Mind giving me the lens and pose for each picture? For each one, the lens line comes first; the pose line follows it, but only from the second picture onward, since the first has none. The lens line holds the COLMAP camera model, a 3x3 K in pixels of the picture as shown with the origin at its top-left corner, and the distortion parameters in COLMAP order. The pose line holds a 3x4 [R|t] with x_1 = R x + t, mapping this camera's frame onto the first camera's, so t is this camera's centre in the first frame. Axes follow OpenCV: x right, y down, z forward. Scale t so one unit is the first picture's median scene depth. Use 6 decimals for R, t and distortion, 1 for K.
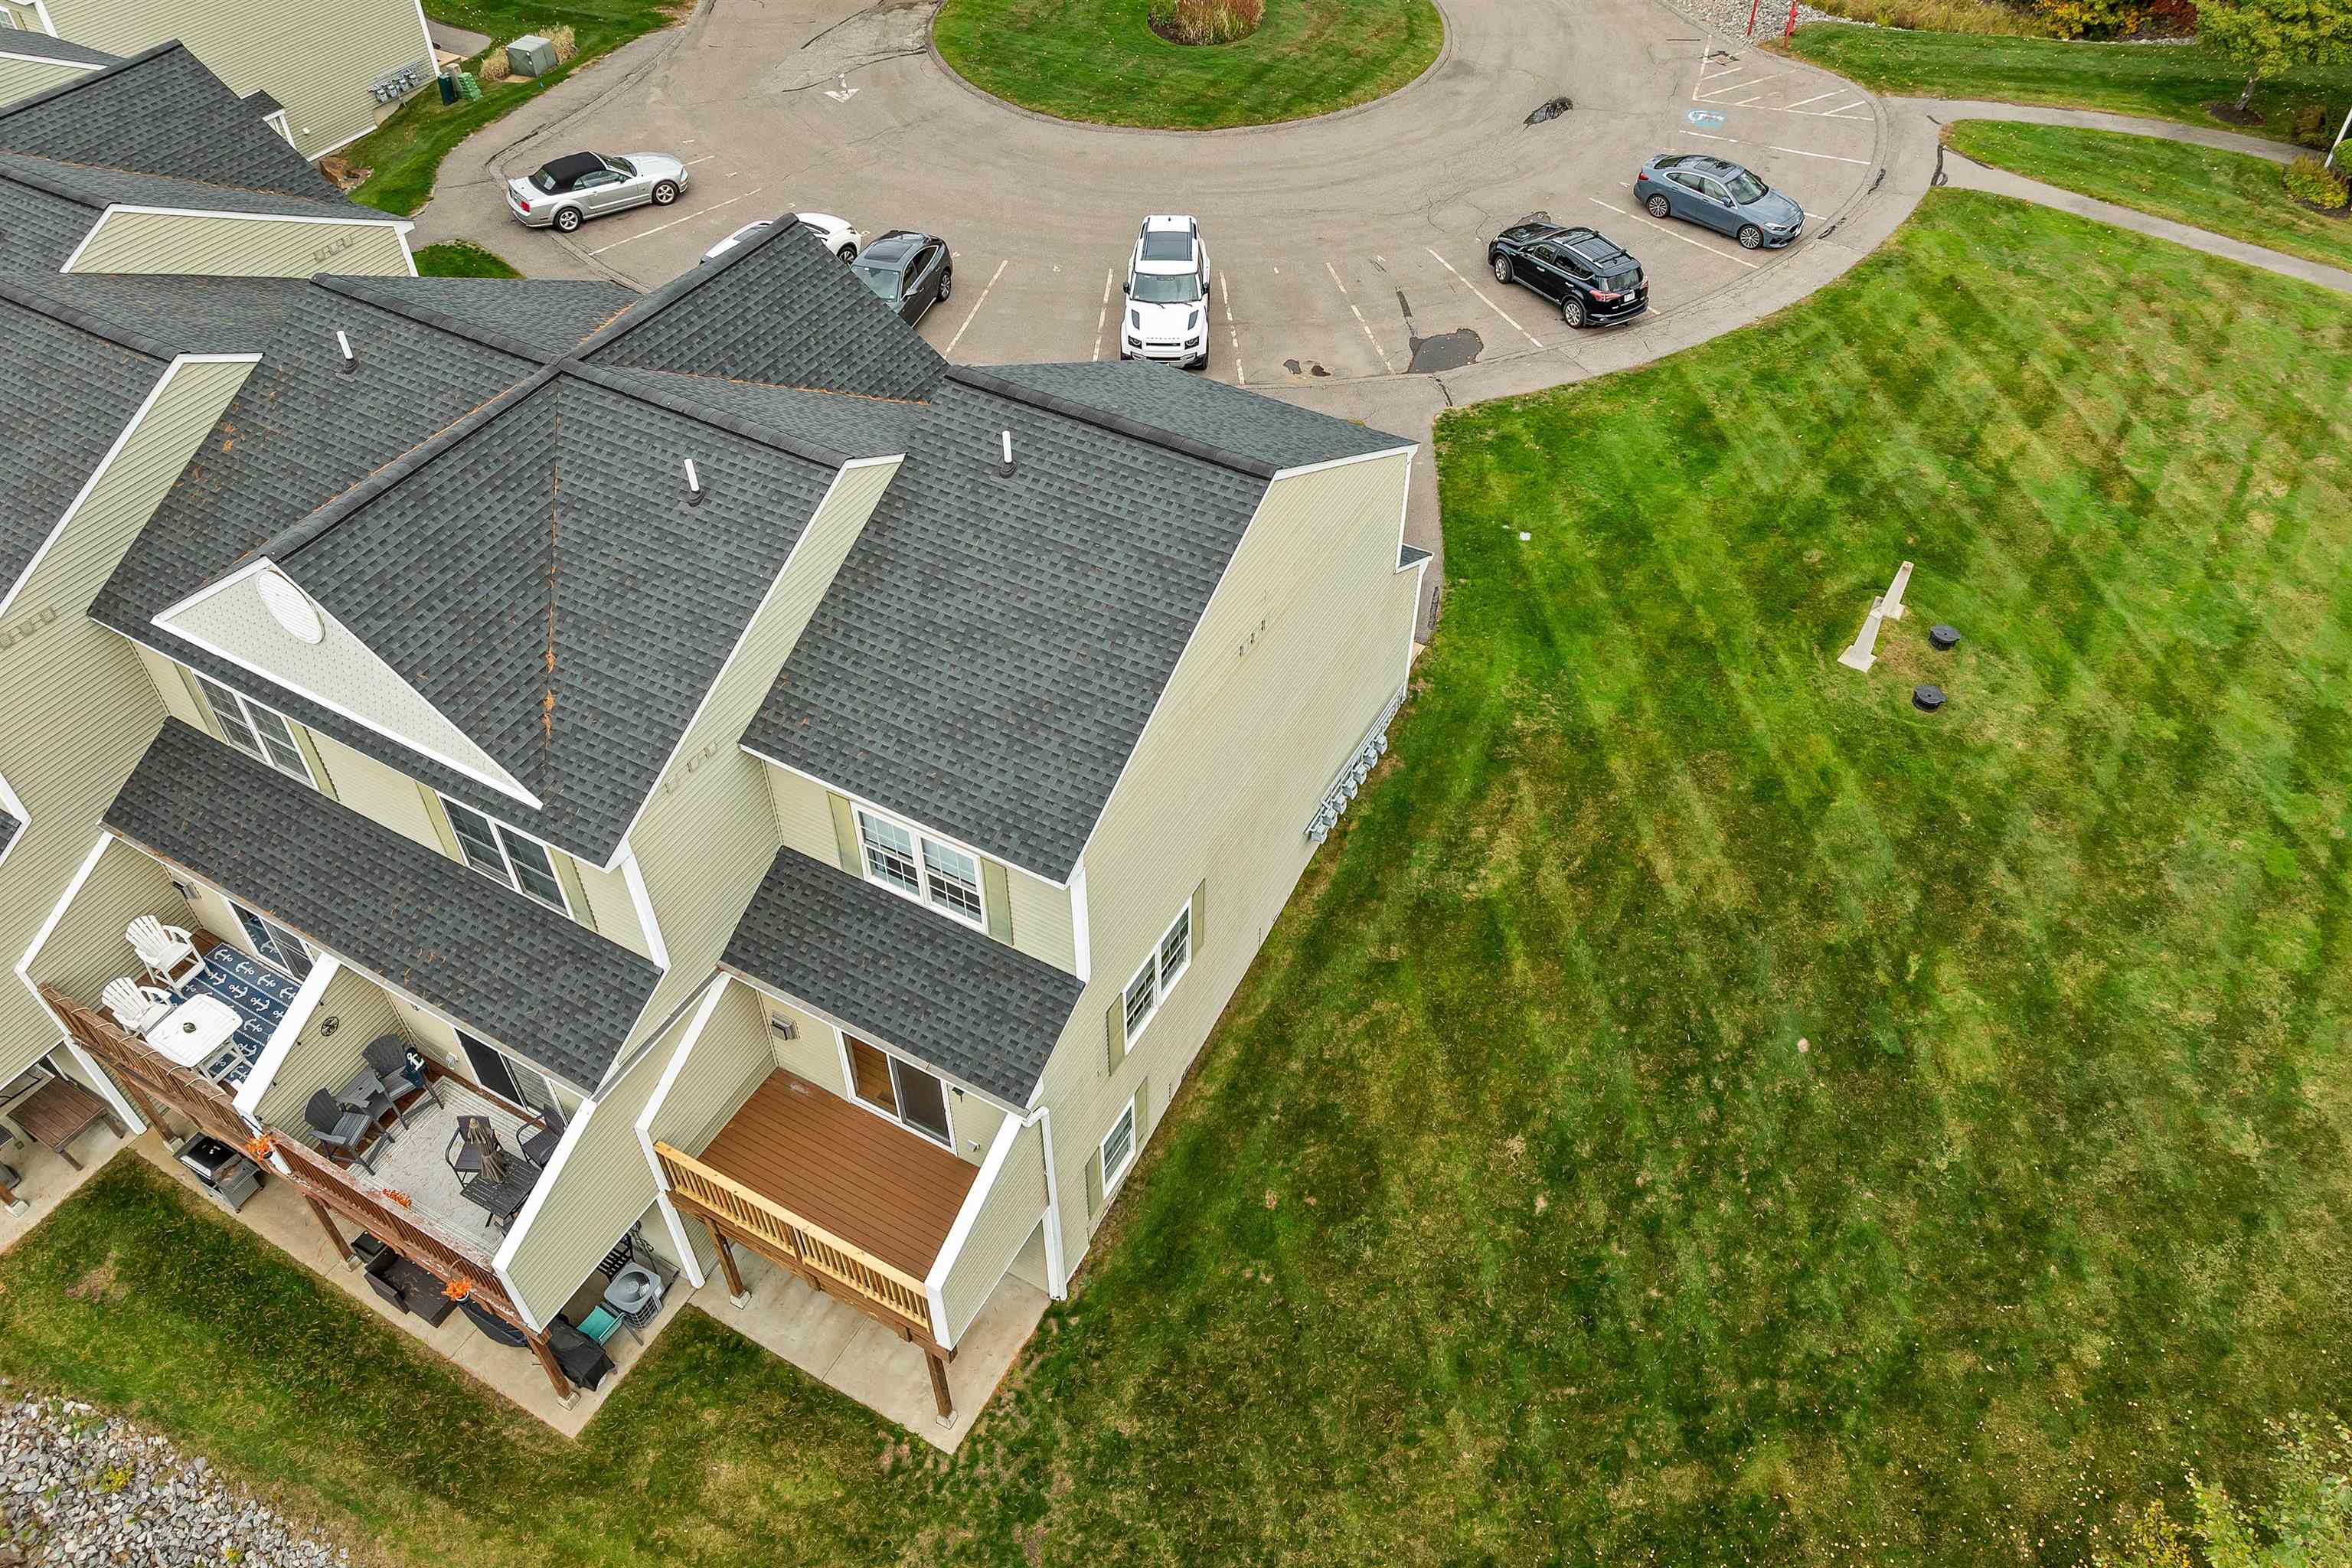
lens RADIAL K [[1693.0, 0, 1180.7], [0, 1693.0, 779.3], [0, 0, 1]] dist [-0.038676, -0.001742]
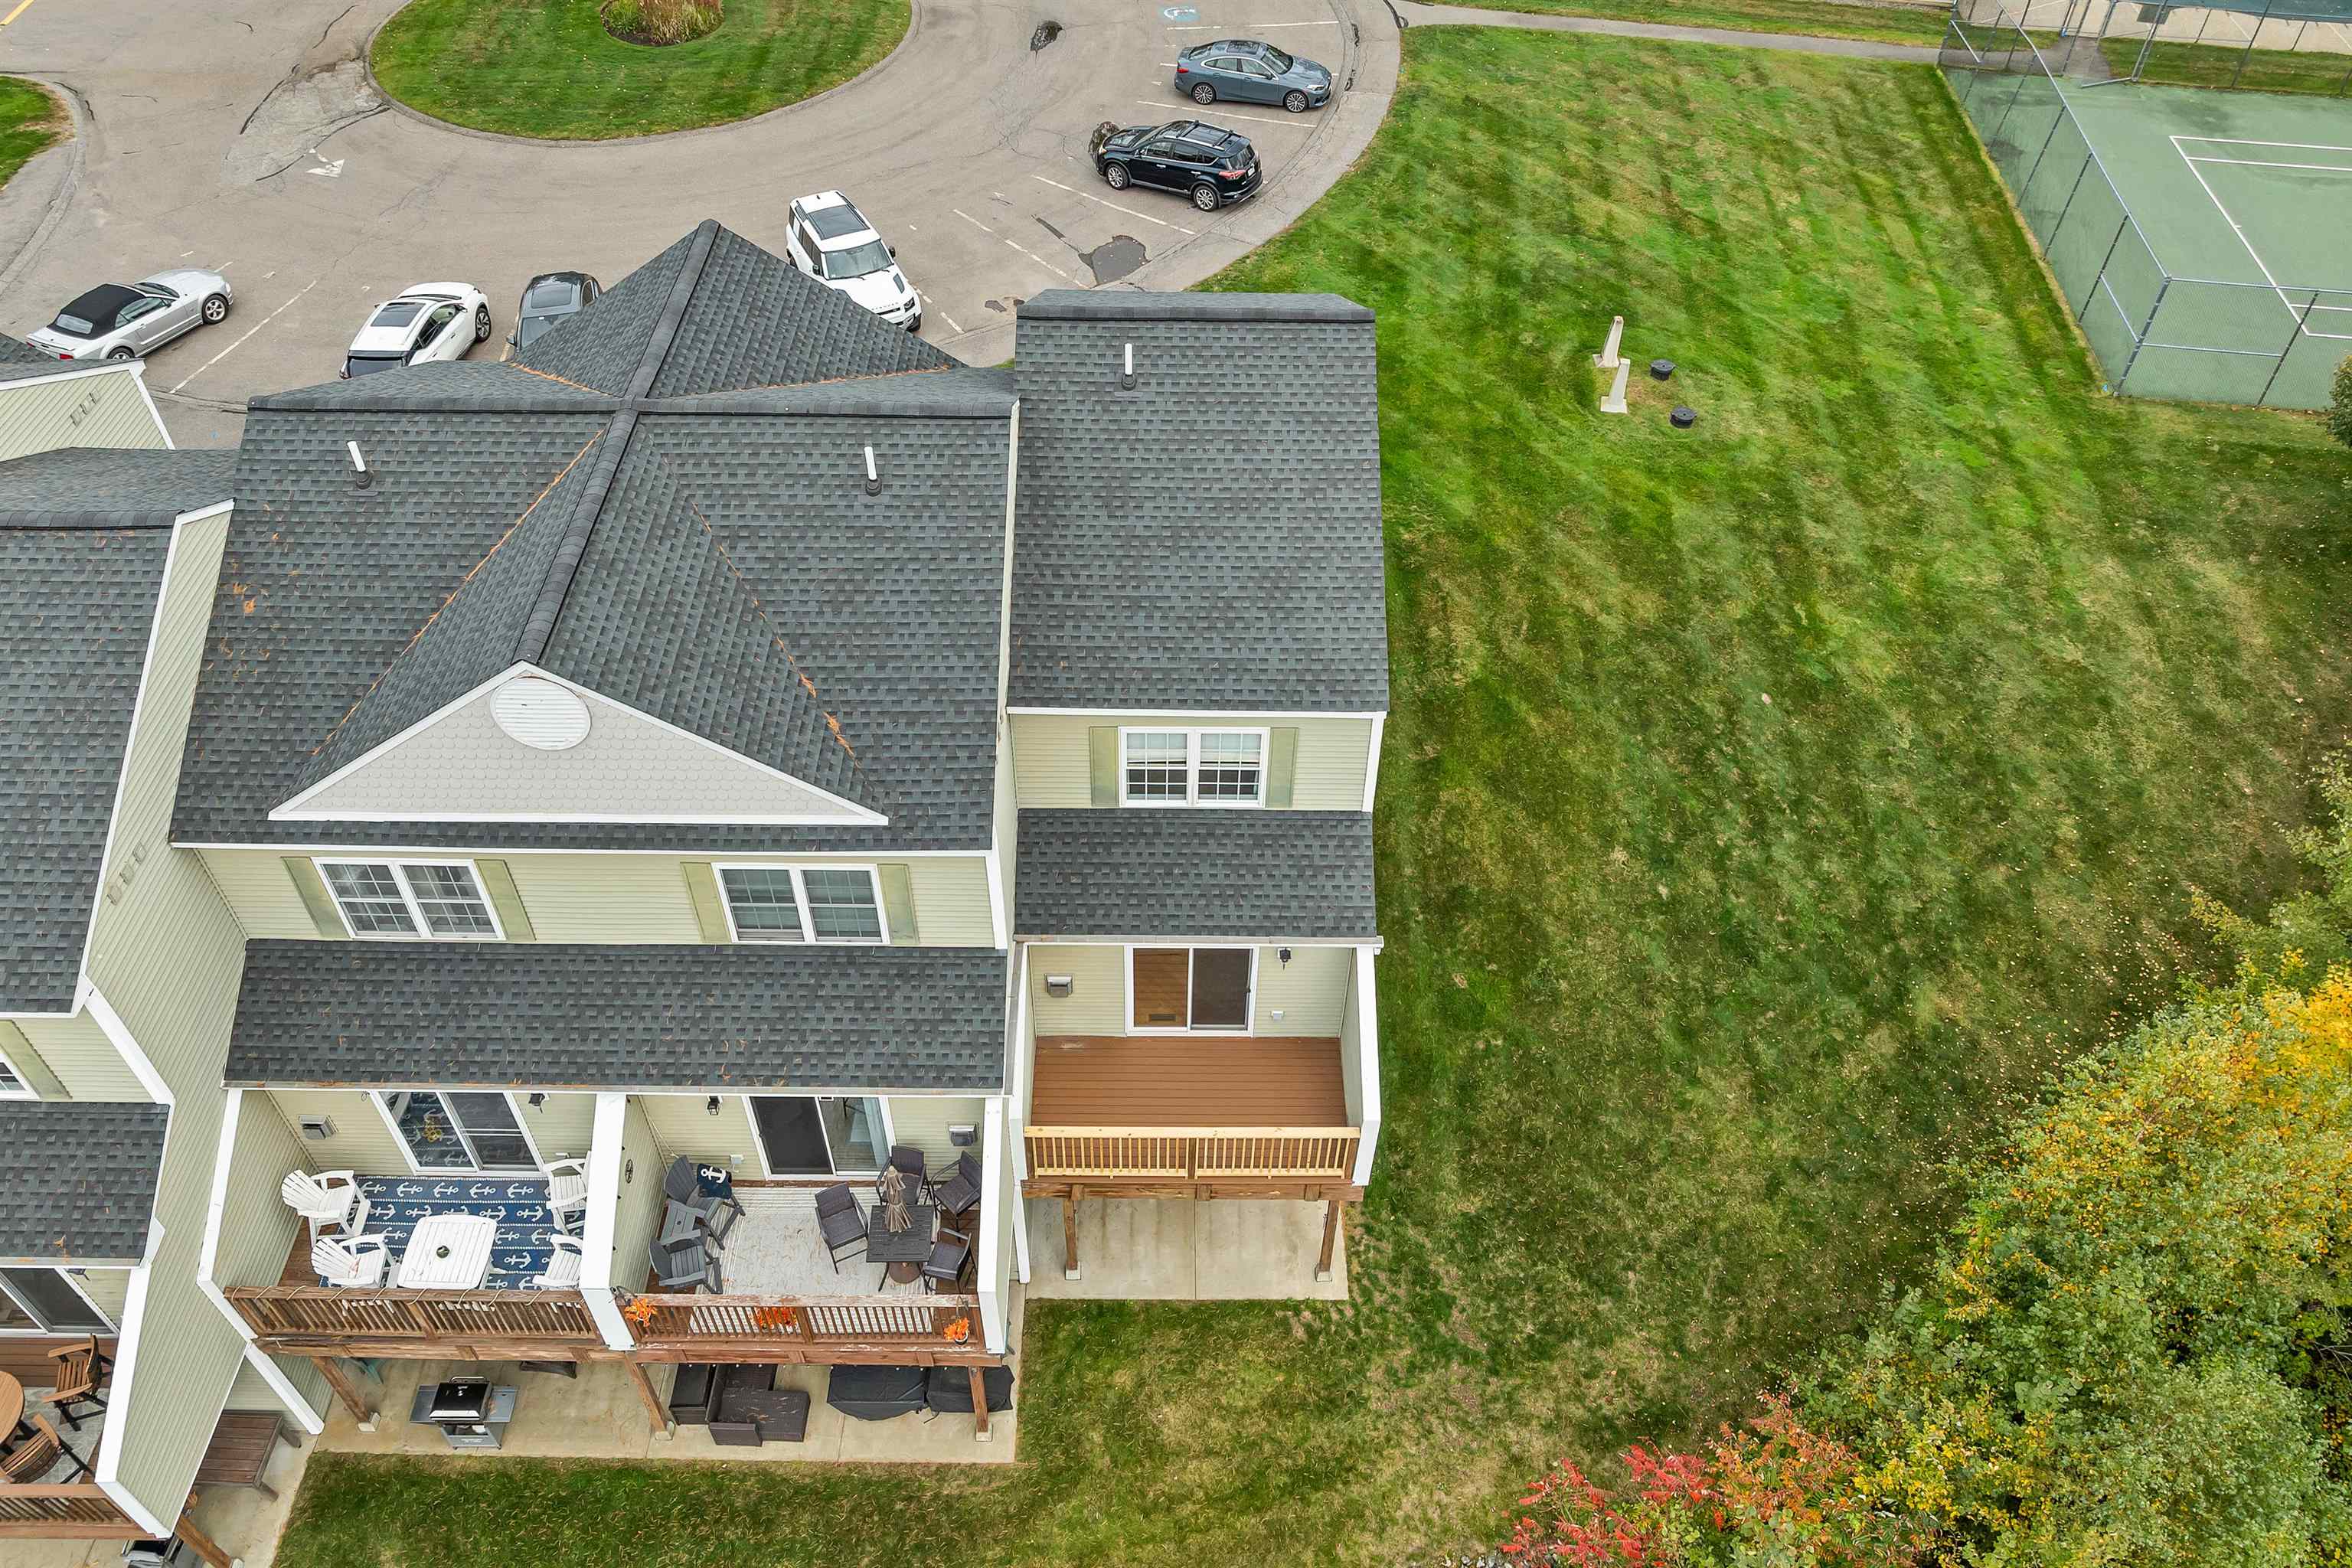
lens RADIAL K [[1693.0, 0, 1180.7], [0, 1693.0, 779.3], [0, 0, 1]] dist [-0.038676, -0.001742]
pose [[0.873157, -0.339609, 0.349659, -0.461946], [0.336370, 0.938973, 0.072012, -0.016123], [-0.352776, 0.054738, 0.934105, 0.027531]]
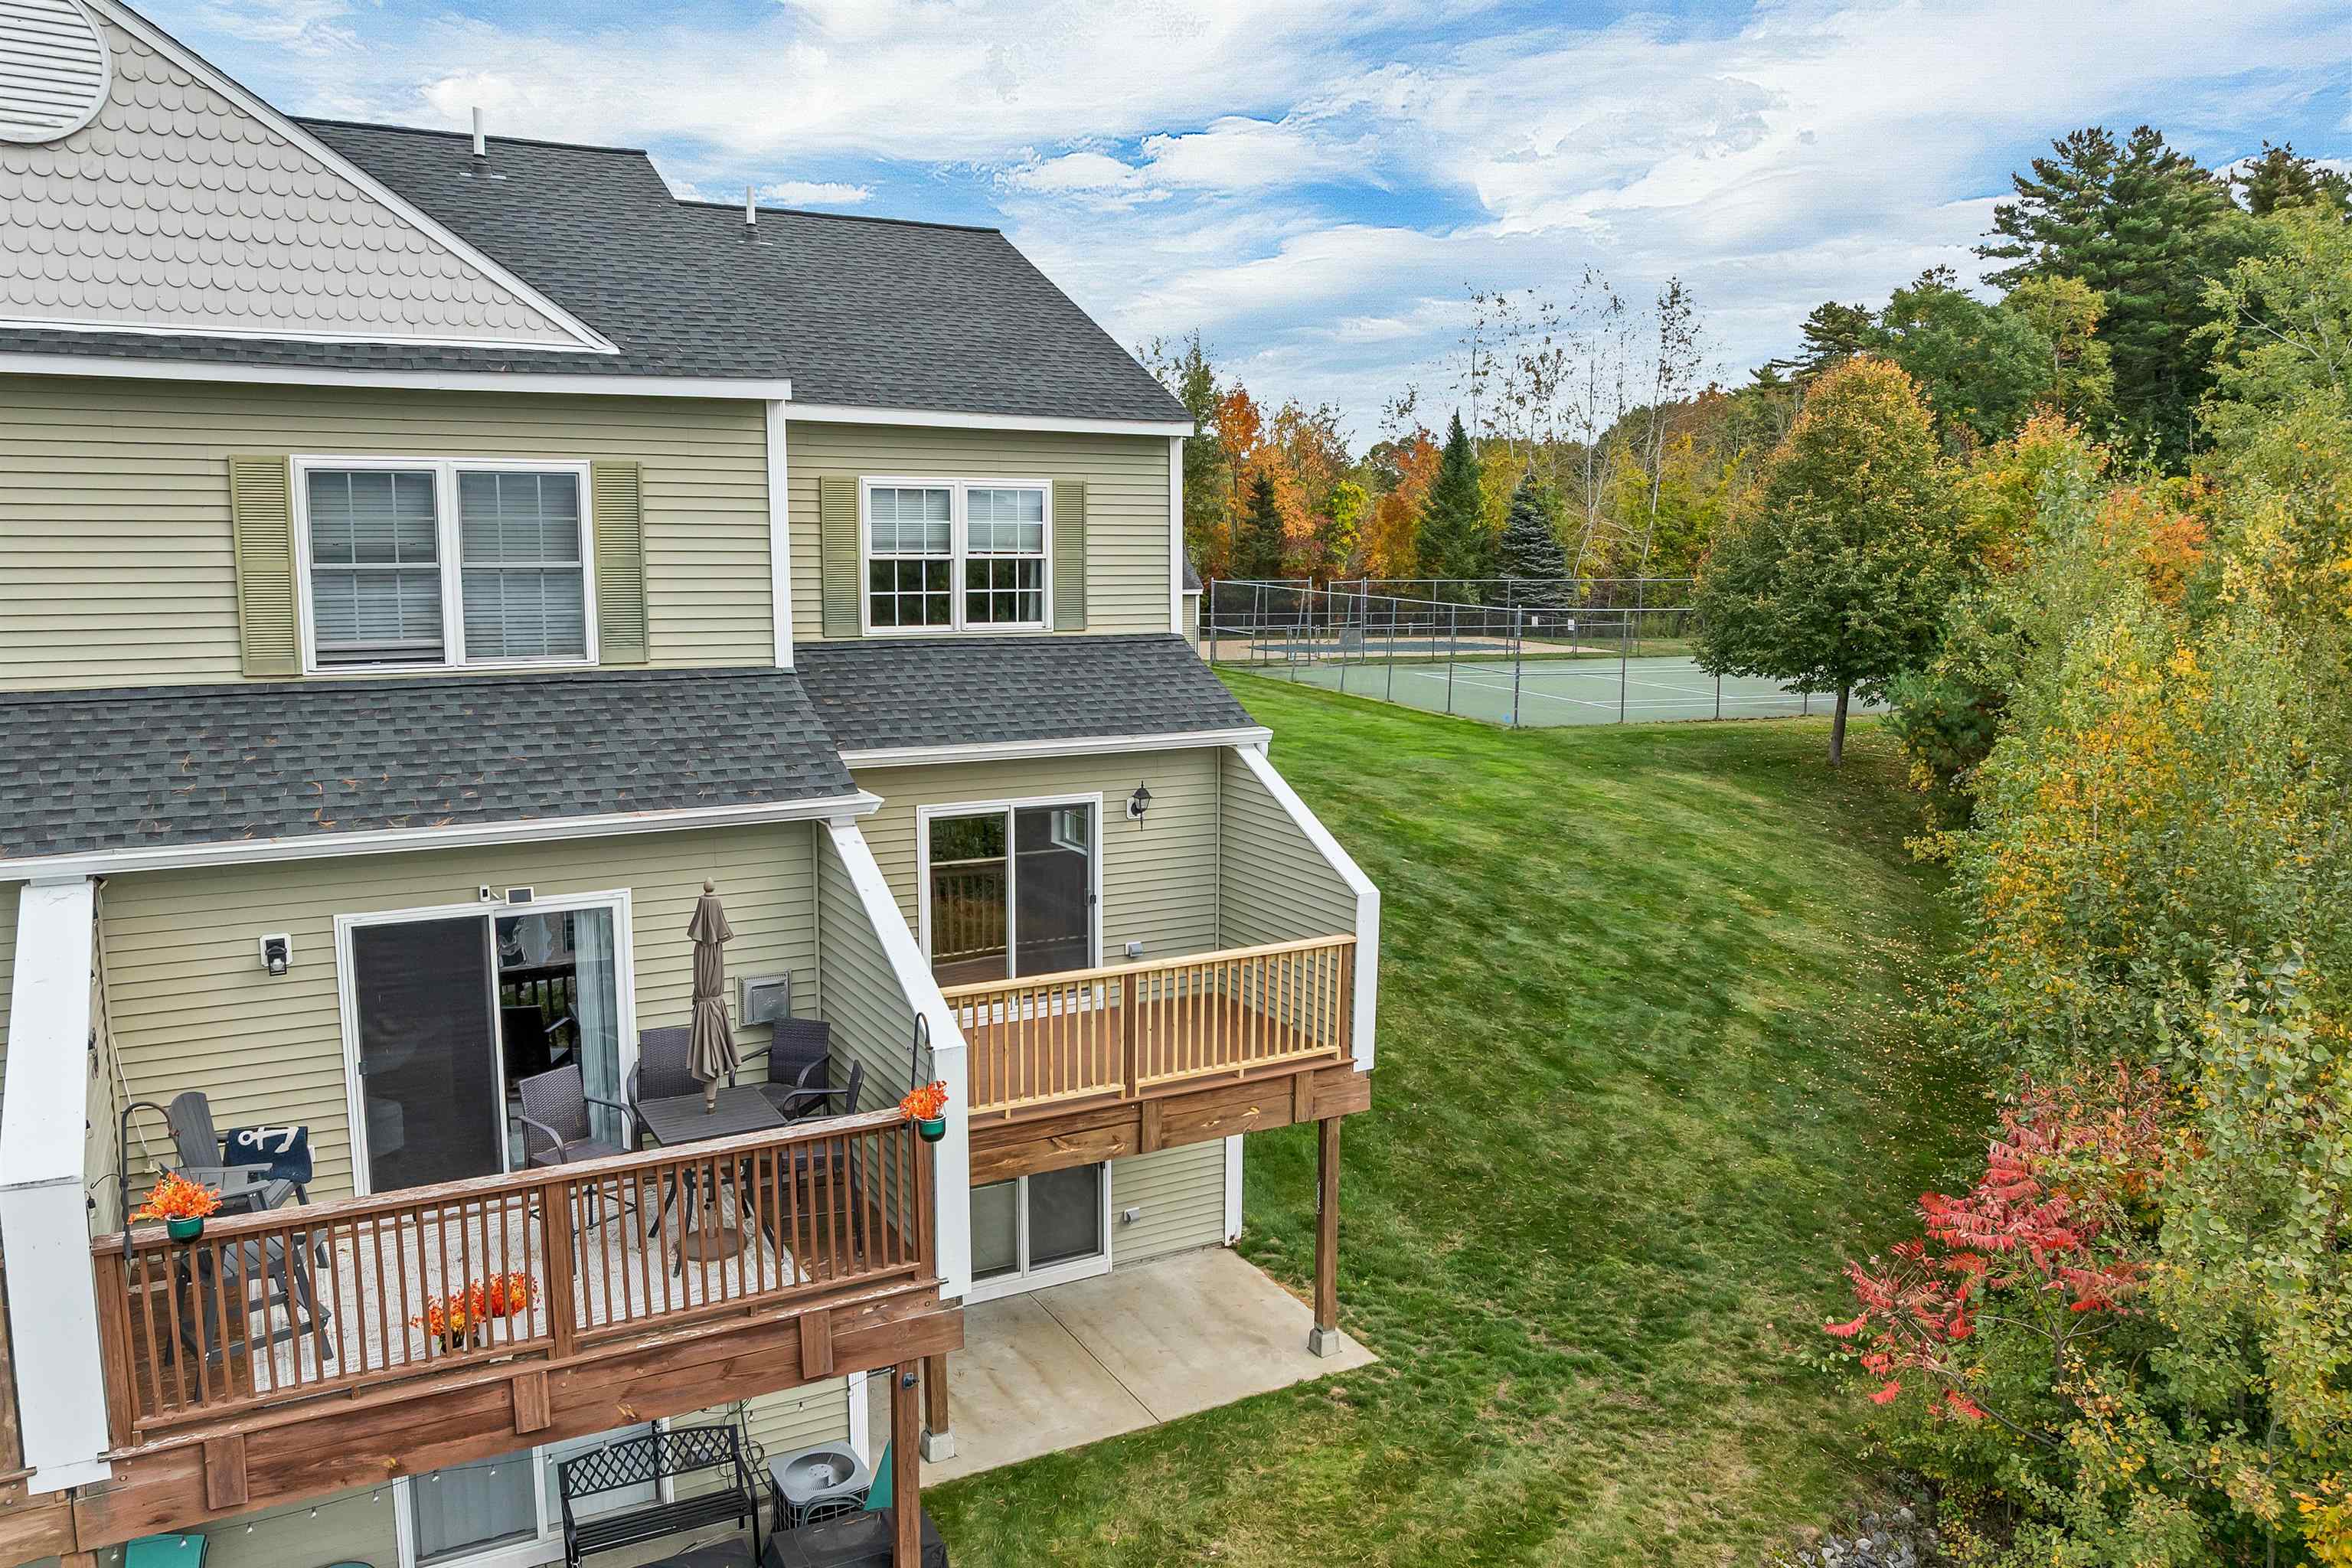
lens RADIAL K [[1693.0, 0, 1180.7], [0, 1693.0, 779.3], [0, 0, 1]] dist [-0.038676, -0.001742]
pose [[0.532437, -0.125328, 0.837141, -0.653588], [0.593619, 0.760306, -0.263727, 0.337997], [-0.603430, 0.637360, 0.479211, 0.562829]]
